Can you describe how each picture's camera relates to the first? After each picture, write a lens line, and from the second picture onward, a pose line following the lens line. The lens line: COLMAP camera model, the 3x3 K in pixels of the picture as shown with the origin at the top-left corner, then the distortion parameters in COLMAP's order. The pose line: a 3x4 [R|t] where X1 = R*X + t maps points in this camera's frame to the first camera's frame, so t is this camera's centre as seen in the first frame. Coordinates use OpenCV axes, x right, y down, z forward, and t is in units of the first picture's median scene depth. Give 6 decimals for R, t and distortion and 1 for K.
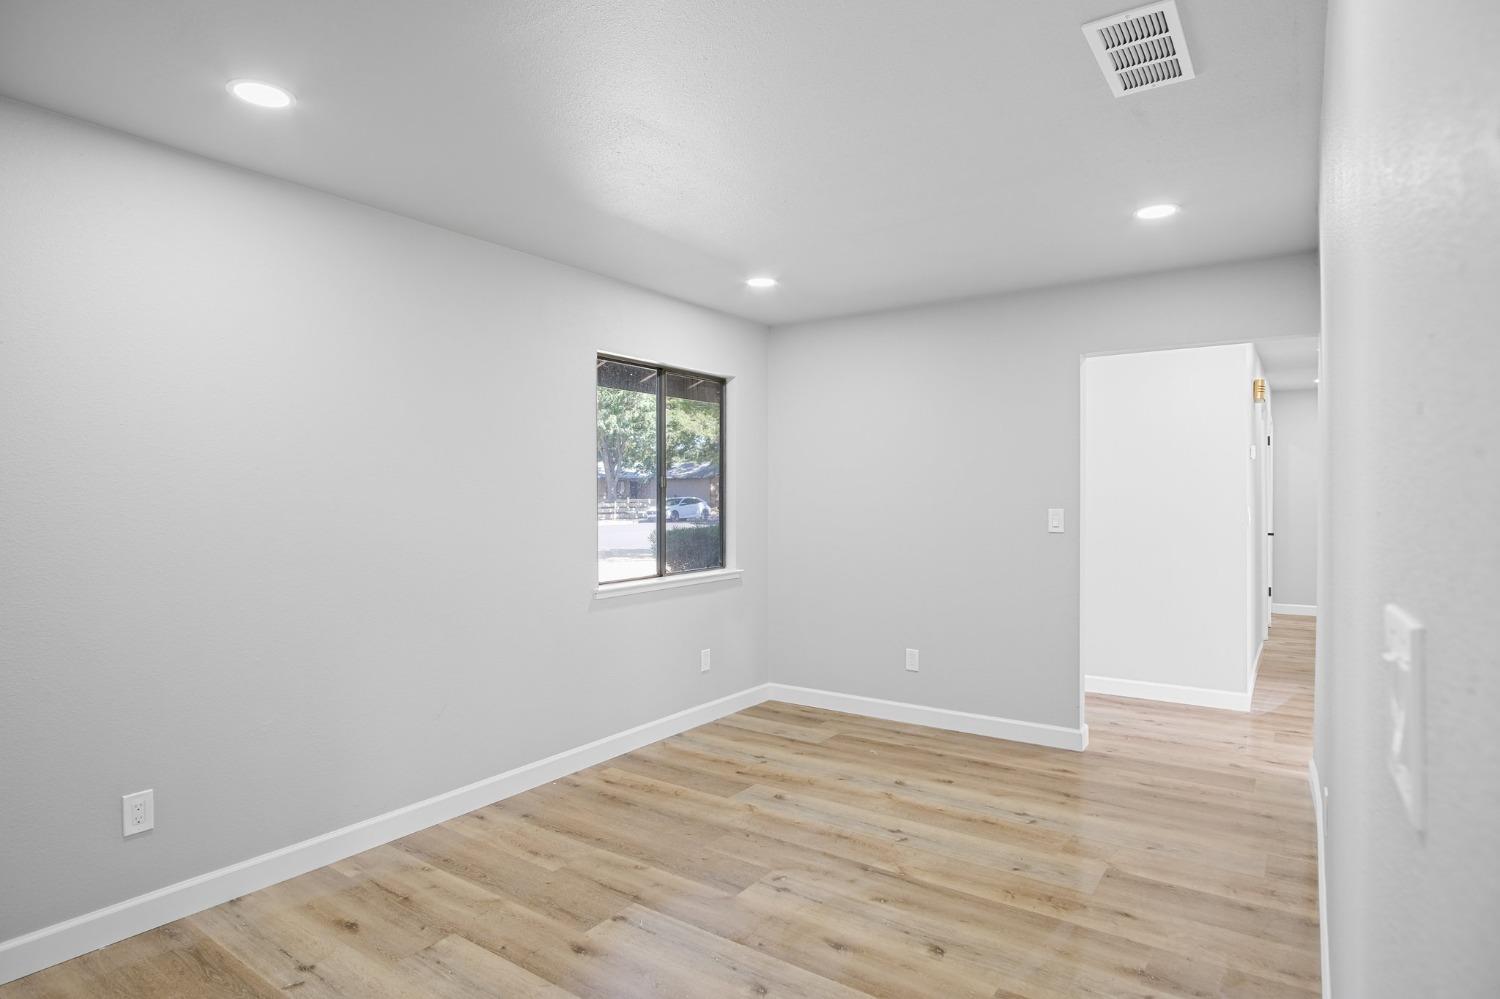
lens RADIAL K [[800.9, 0, 751.5], [0, 800.9, 495.3], [0, 0, 1]] dist [-0.032499, 0.008082]
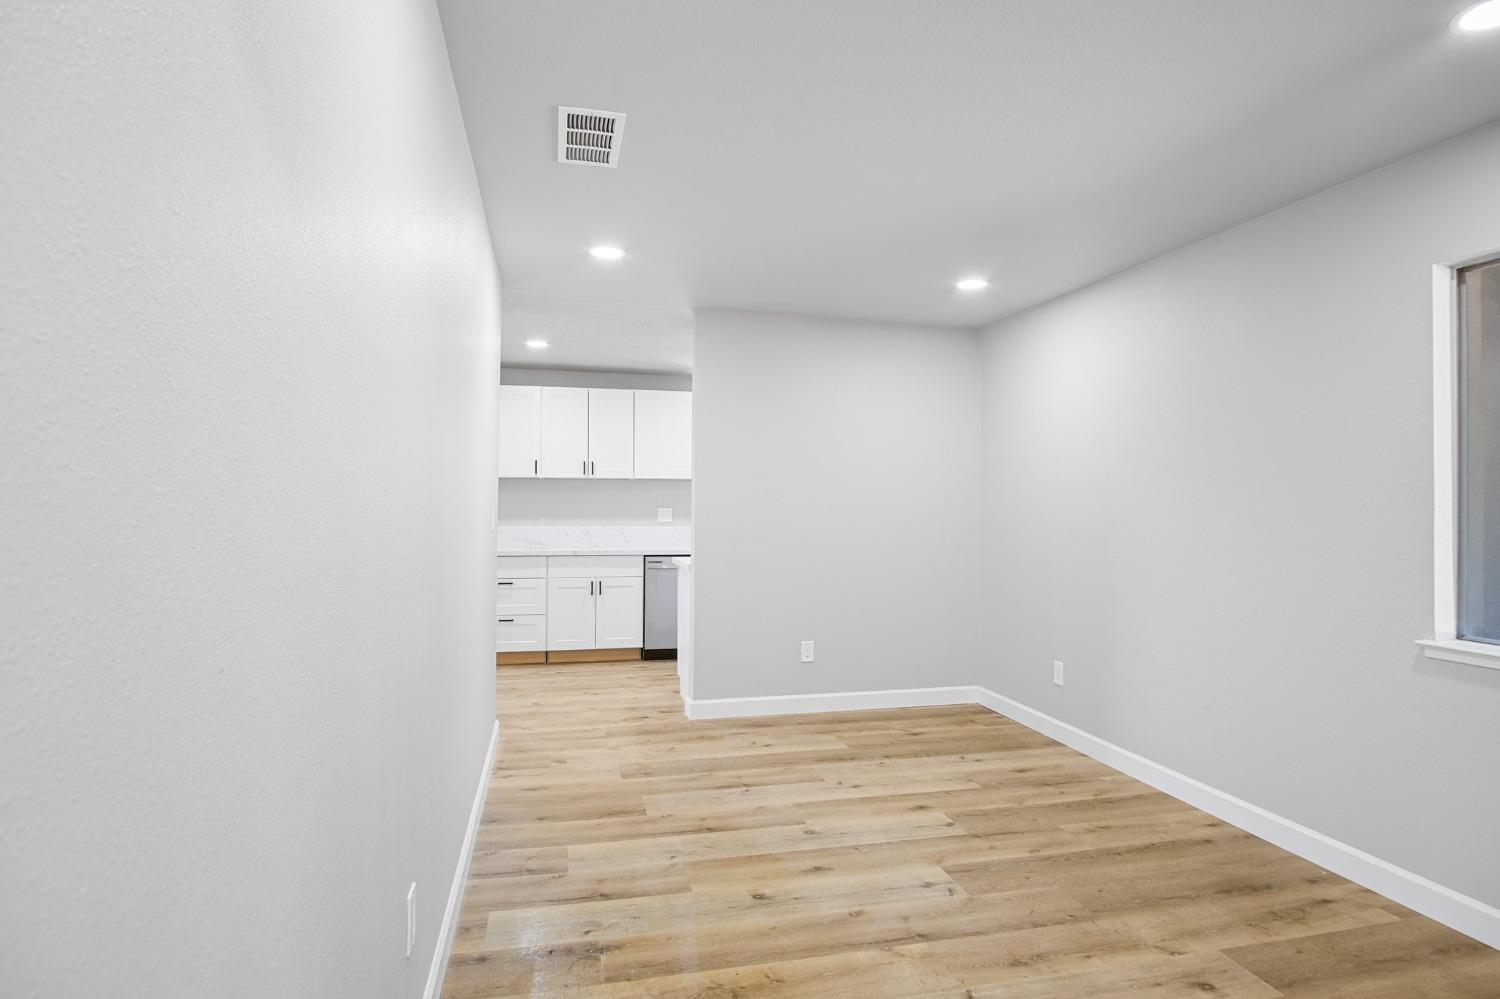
lens RADIAL K [[800.9, 0, 751.5], [0, 800.9, 495.3], [0, 0, 1]] dist [-0.032499, 0.008082]
pose [[-0.657544, -0.015248, -0.753262, 1.011363], [-0.011582, 0.999882, -0.010130, 0.022296], [0.753328, 0.002063, -0.657642, 1.600574]]
